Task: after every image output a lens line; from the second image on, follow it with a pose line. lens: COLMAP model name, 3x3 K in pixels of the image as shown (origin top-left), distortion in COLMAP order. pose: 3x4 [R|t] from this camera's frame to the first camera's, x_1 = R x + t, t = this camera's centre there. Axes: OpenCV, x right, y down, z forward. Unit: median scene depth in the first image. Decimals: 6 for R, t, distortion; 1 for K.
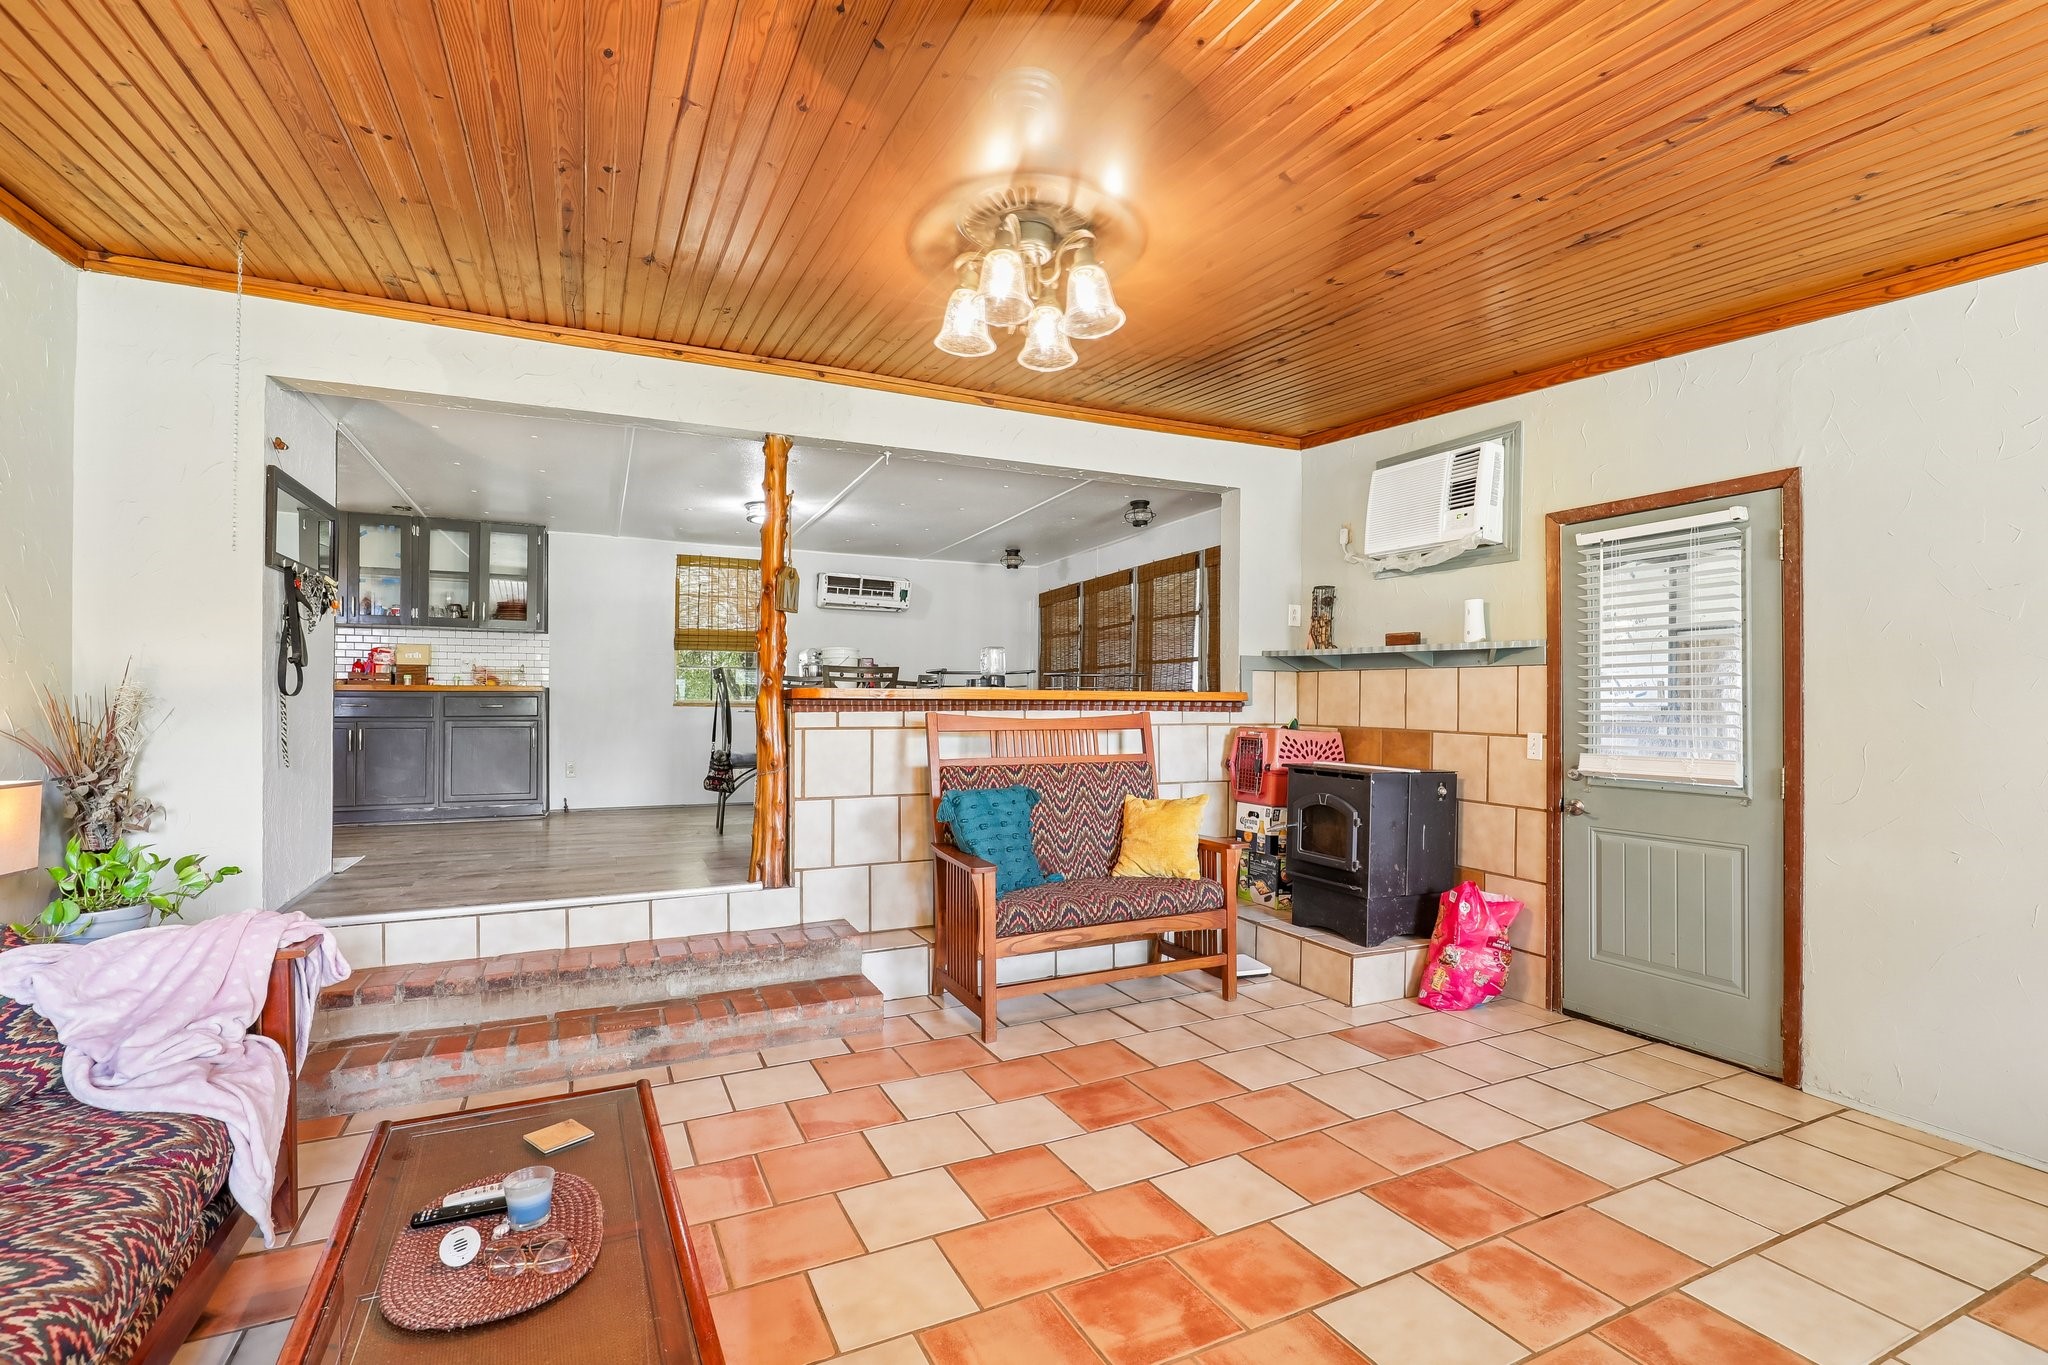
lens RADIAL K [[939.4, 0, 1030.1], [0, 939.4, 696.4], [0, 0, 1]] dist [-0.028665, 0.012180]
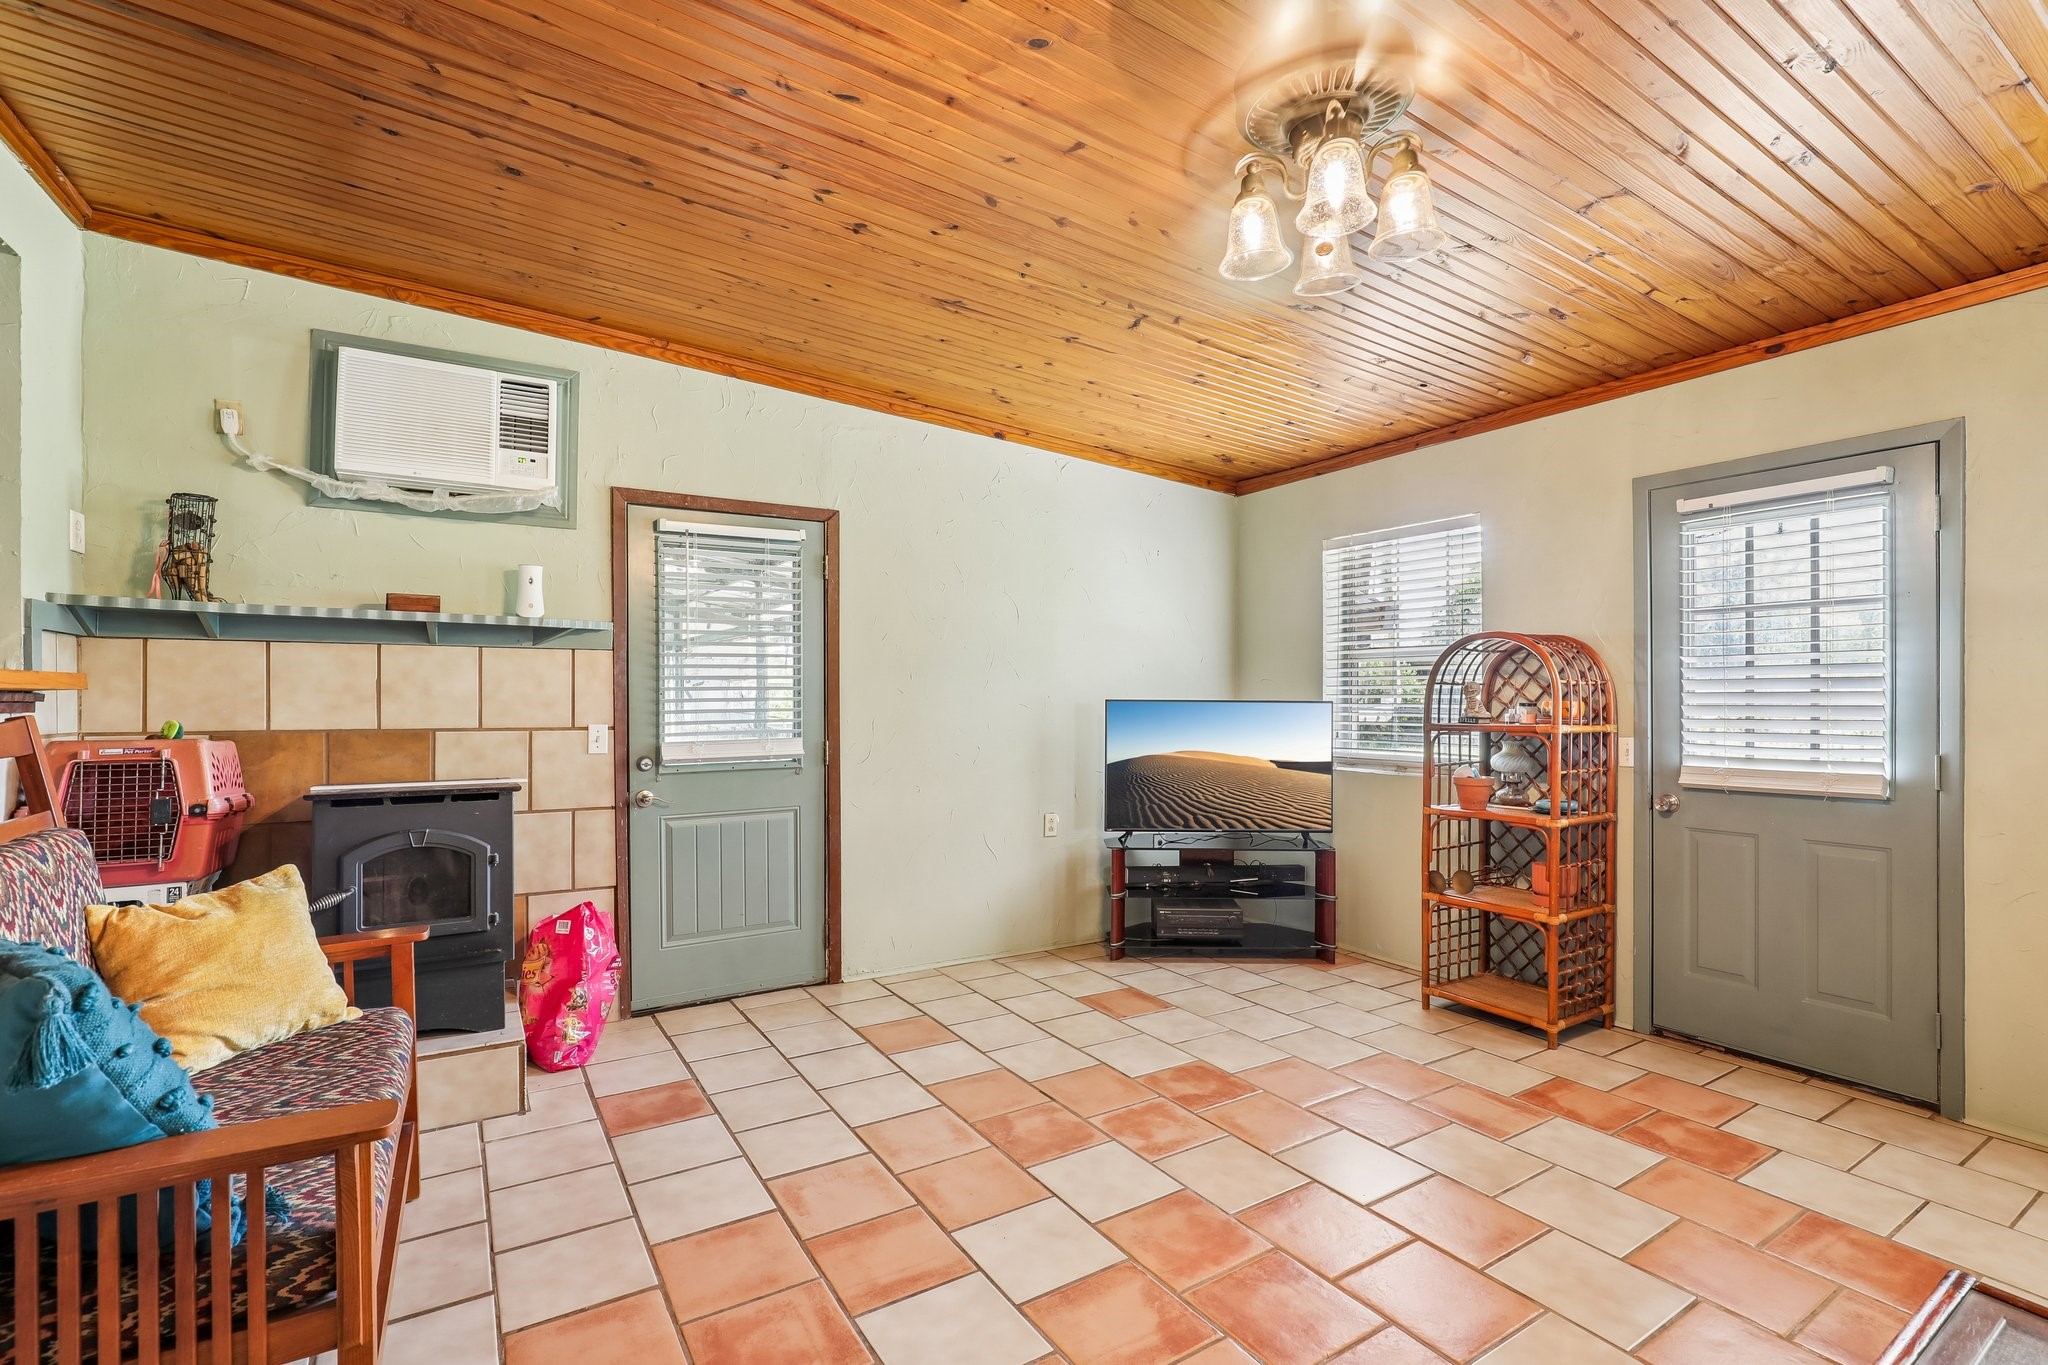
lens RADIAL K [[939.4, 0, 1030.1], [0, 939.4, 696.4], [0, 0, 1]] dist [-0.028665, 0.012180]
pose [[-0.106627, -0.010097, 0.994248, -0.418148], [-0.004593, 0.999943, 0.009663, 0.001289], [-0.994288, -0.003536, -0.106667, 0.698163]]
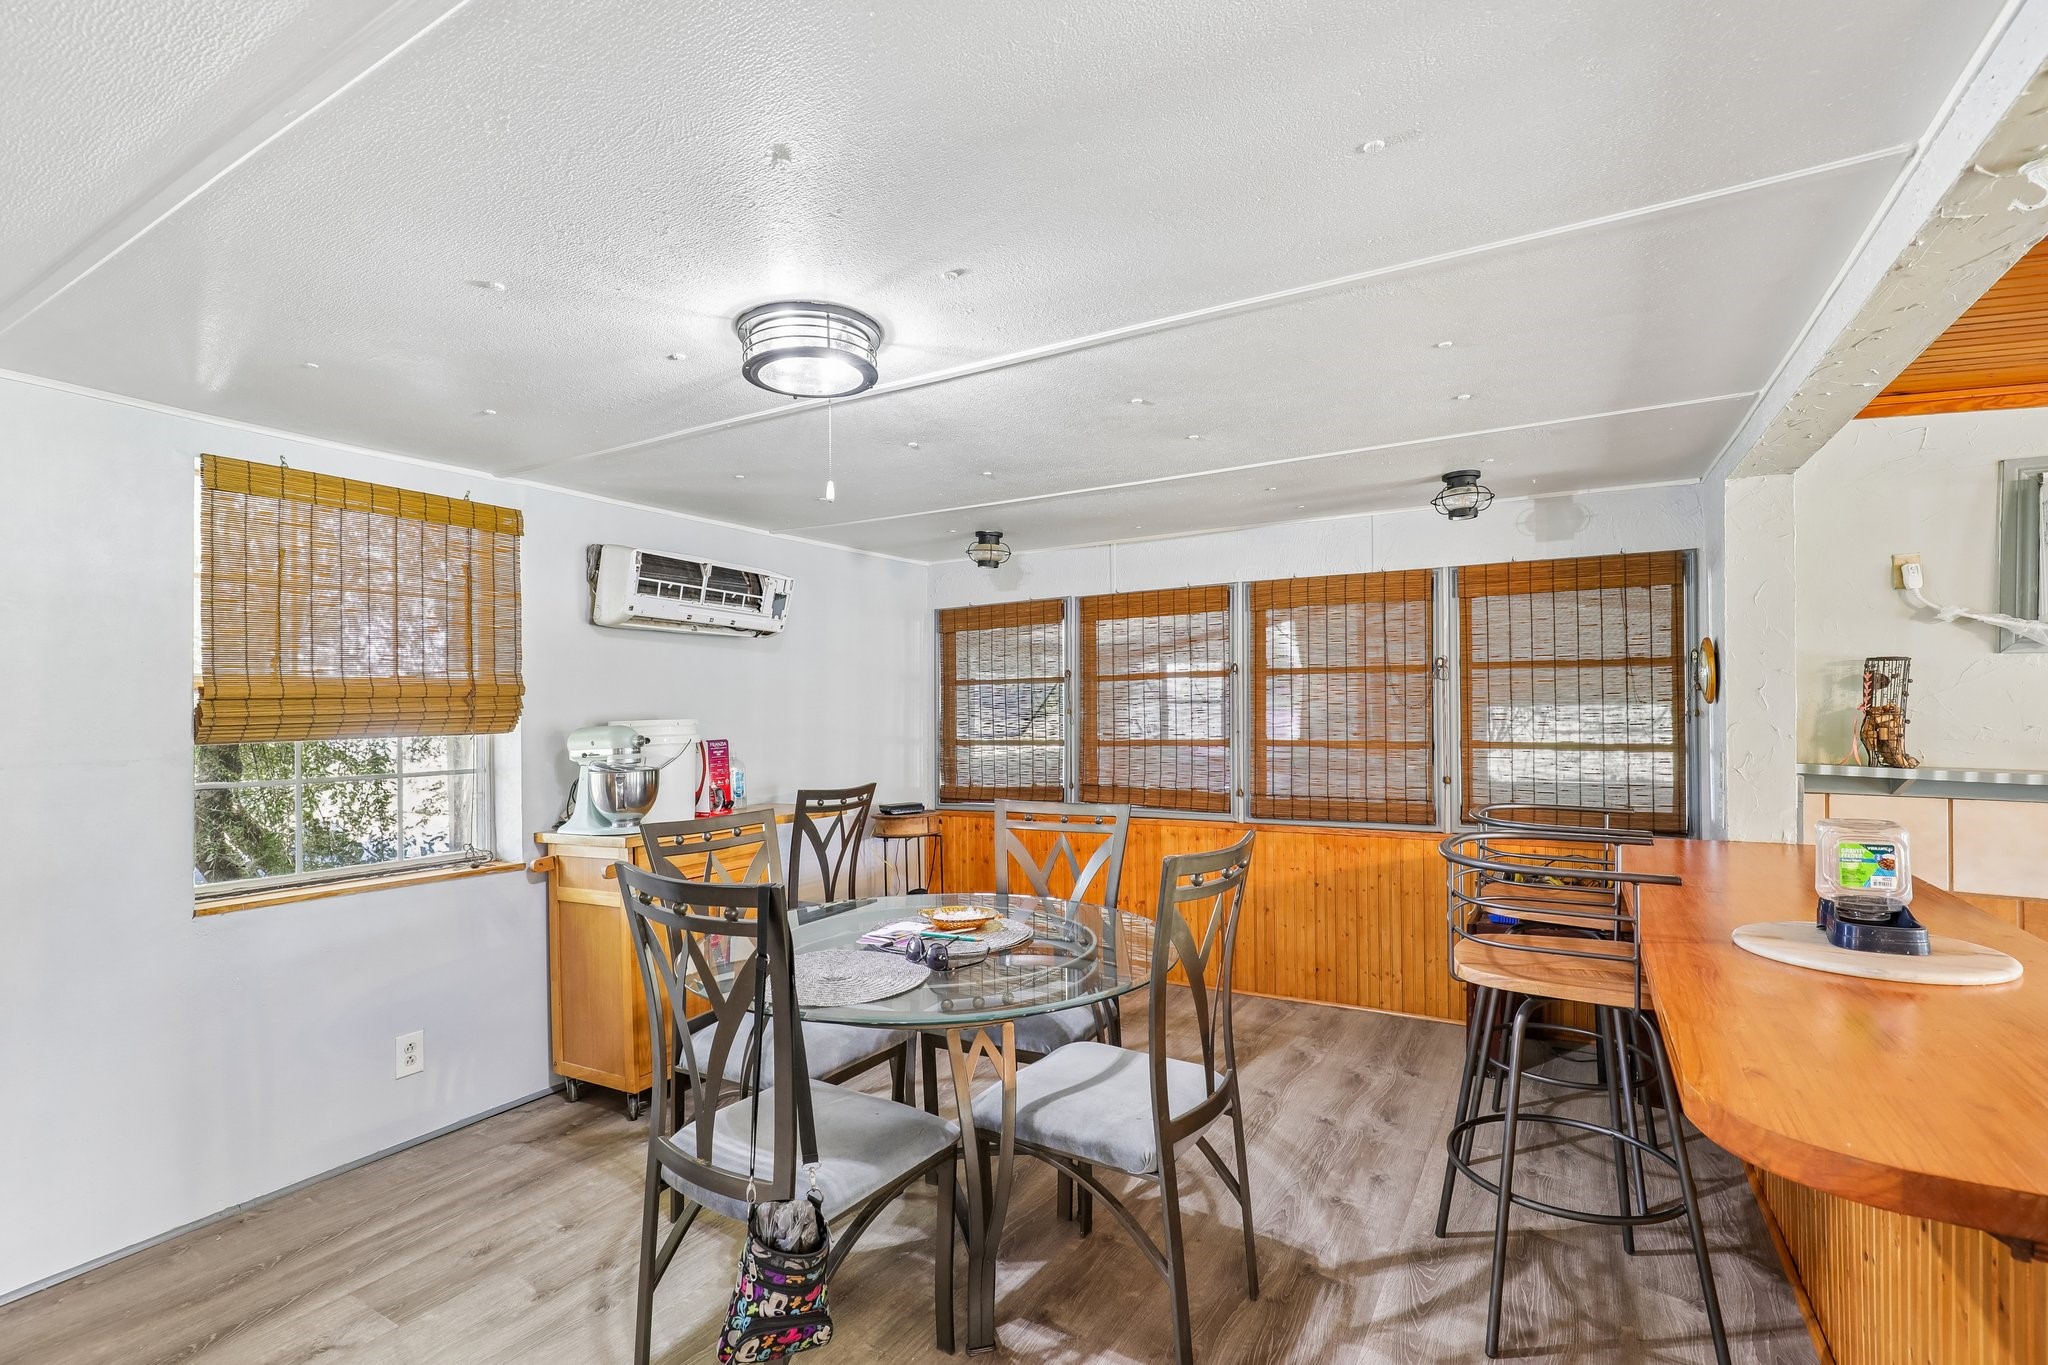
lens RADIAL K [[939.4, 0, 1030.1], [0, 939.4, 696.4], [0, 0, 1]] dist [-0.028665, 0.012180]
pose [[0.823497, -0.004417, 0.567304, -0.612947], [0.003437, 0.999990, 0.002797, -0.124685], [-0.567311, -0.000354, 0.823504, 1.070834]]
